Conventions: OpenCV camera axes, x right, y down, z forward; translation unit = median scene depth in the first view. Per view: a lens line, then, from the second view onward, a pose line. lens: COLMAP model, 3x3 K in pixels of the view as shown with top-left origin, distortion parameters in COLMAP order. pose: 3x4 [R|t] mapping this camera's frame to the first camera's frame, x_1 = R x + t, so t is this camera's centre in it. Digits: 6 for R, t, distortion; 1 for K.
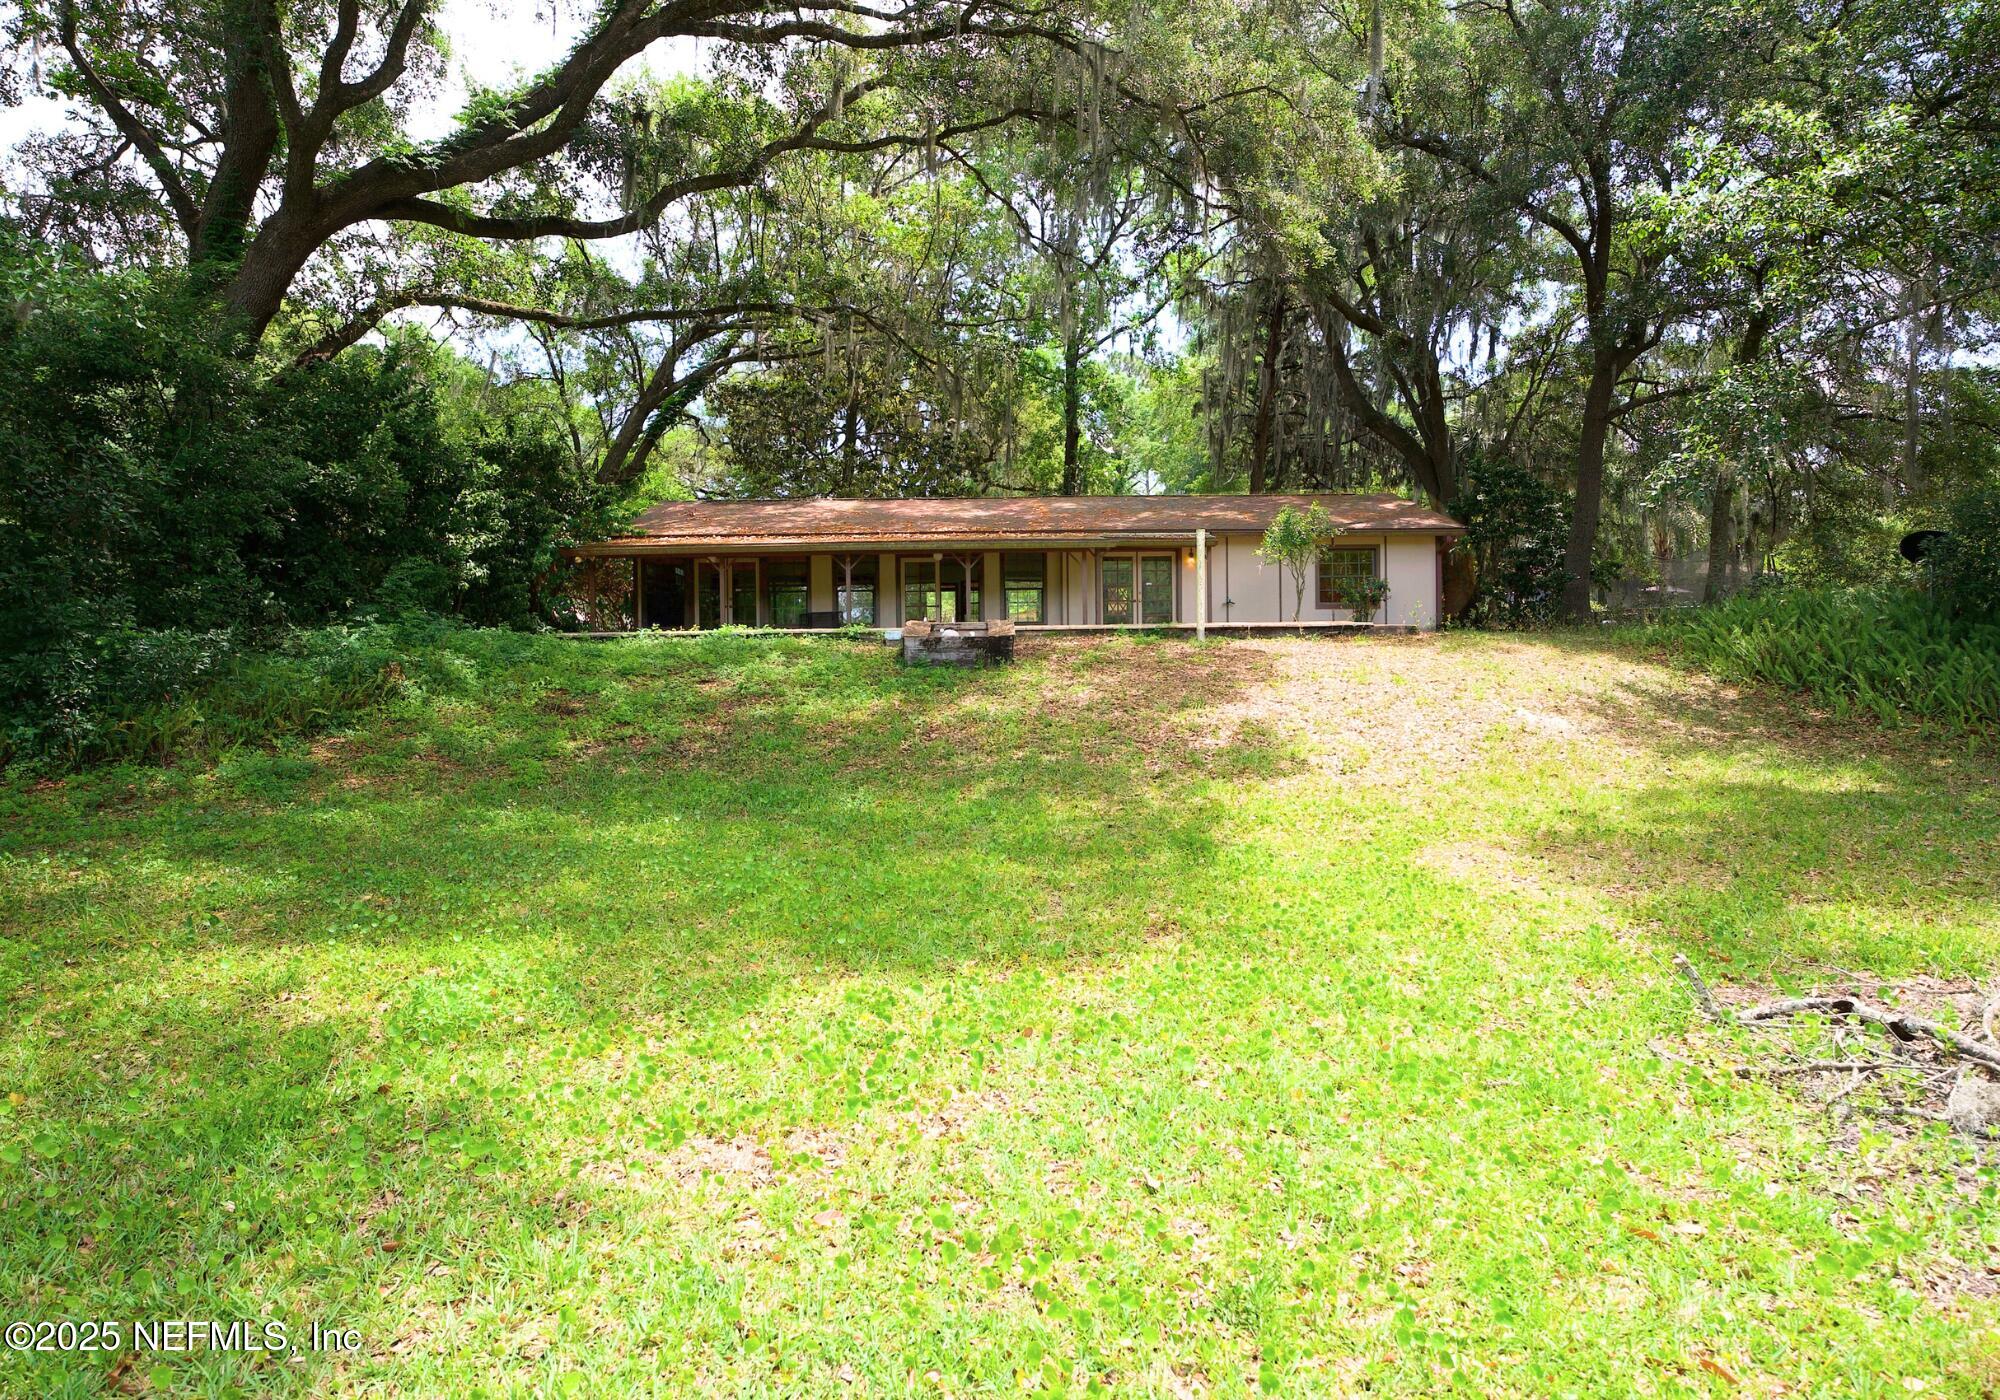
lens RADIAL K [[1103.2, 0, 1000.5], [0, 1103.2, 697.5], [0, 0, 1]] dist [-0.009475, 0.000577]
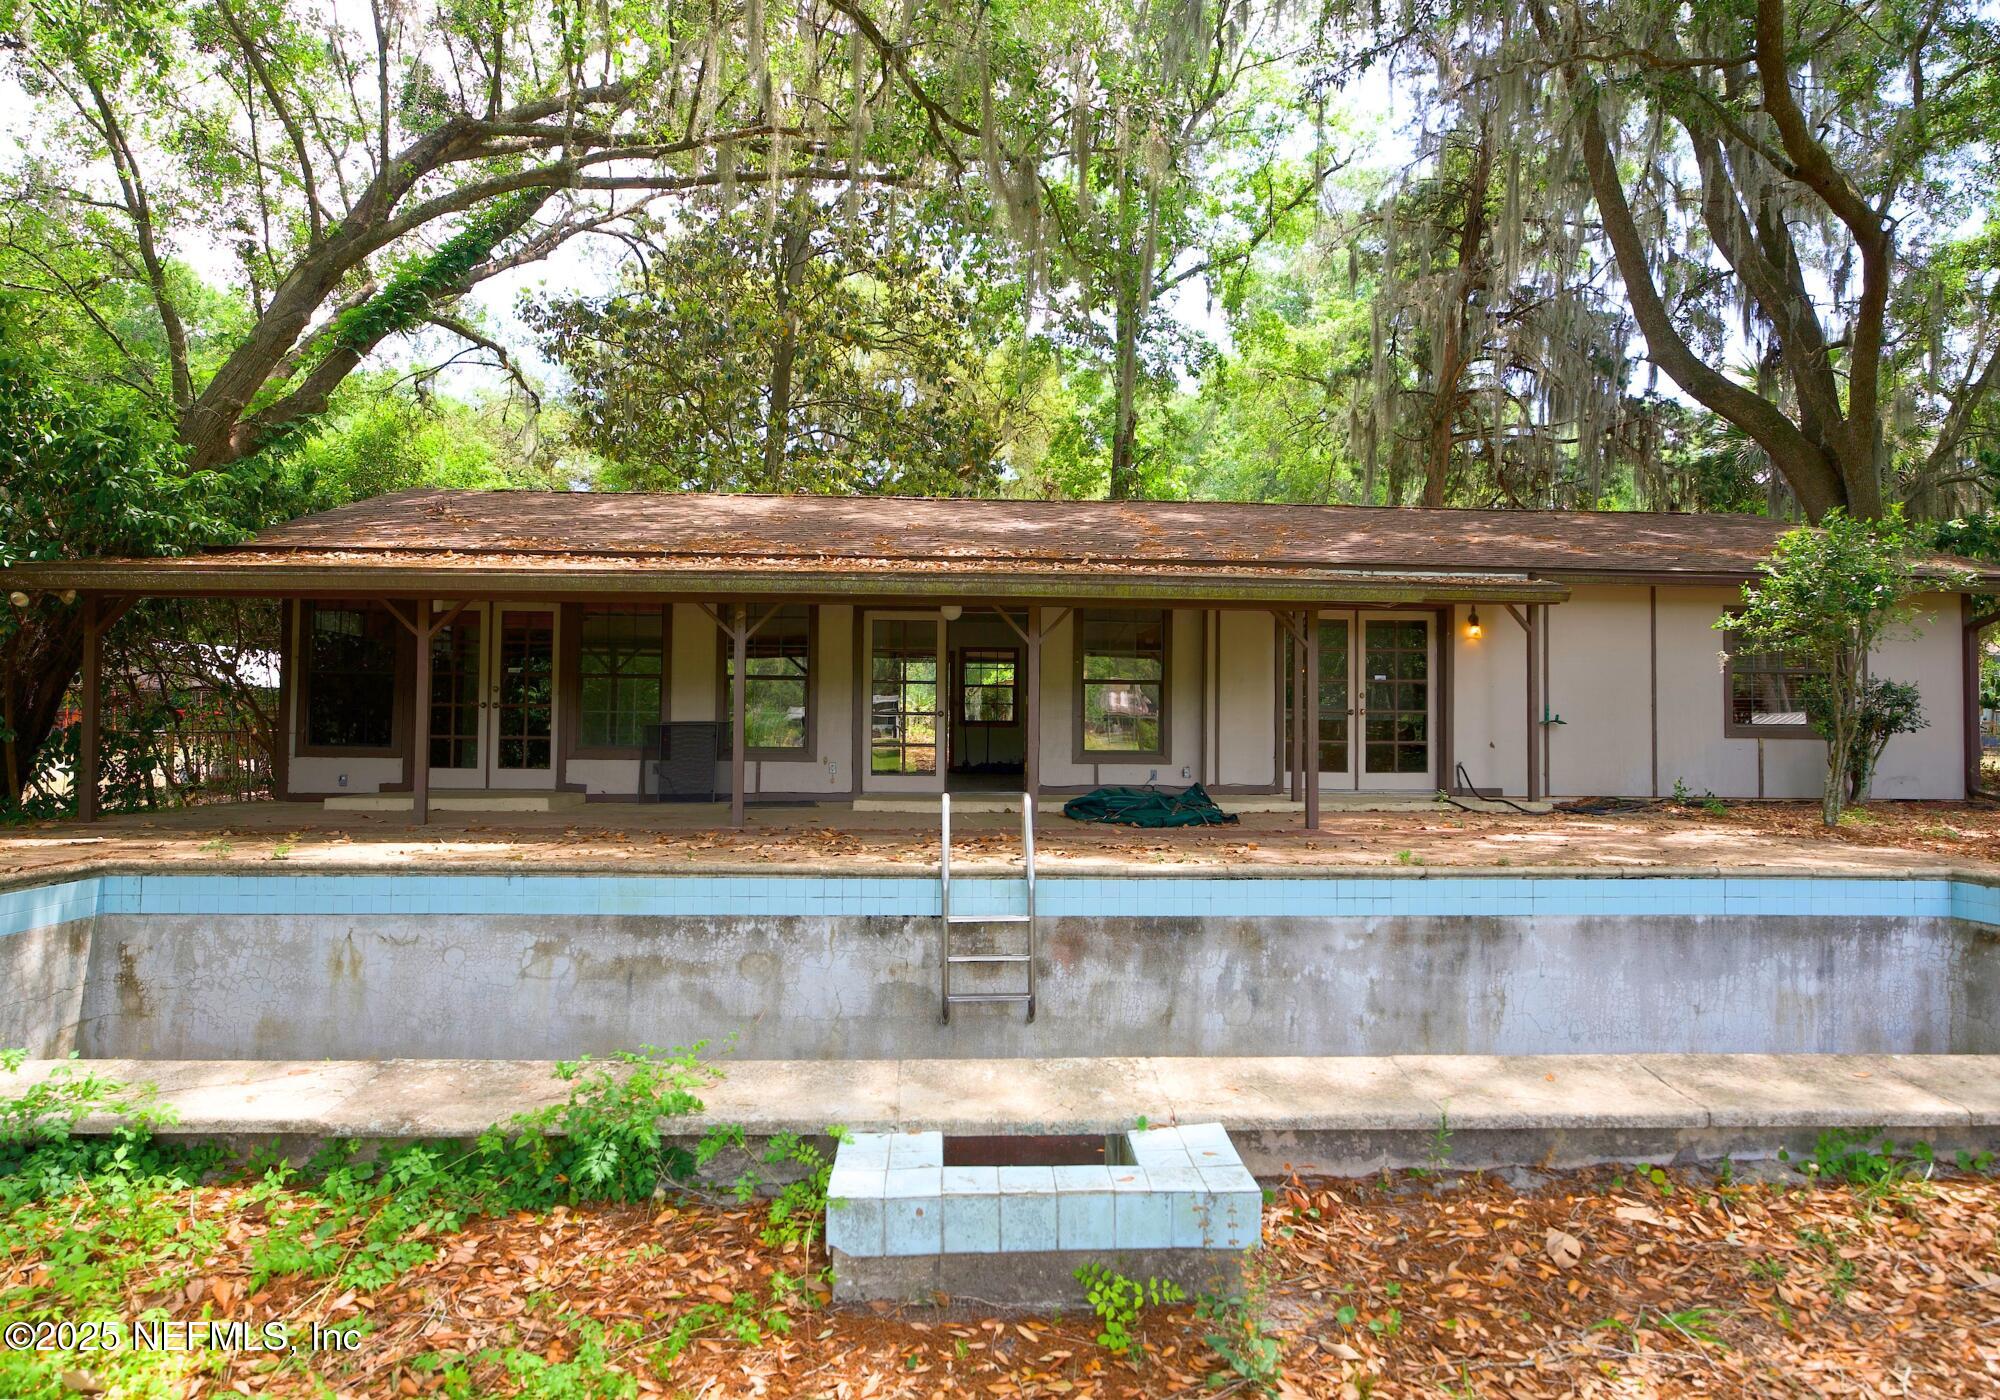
lens RADIAL K [[1103.2, 0, 999.9], [0, 1103.2, 701.4], [0, 0, 1]] dist [-0.009475, 0.000577]
pose [[0.998490, 0.022346, 0.050185, -0.055217], [-0.020552, 0.999141, -0.035988, -0.071450], [-0.050946, 0.034902, 0.998091, 0.522479]]
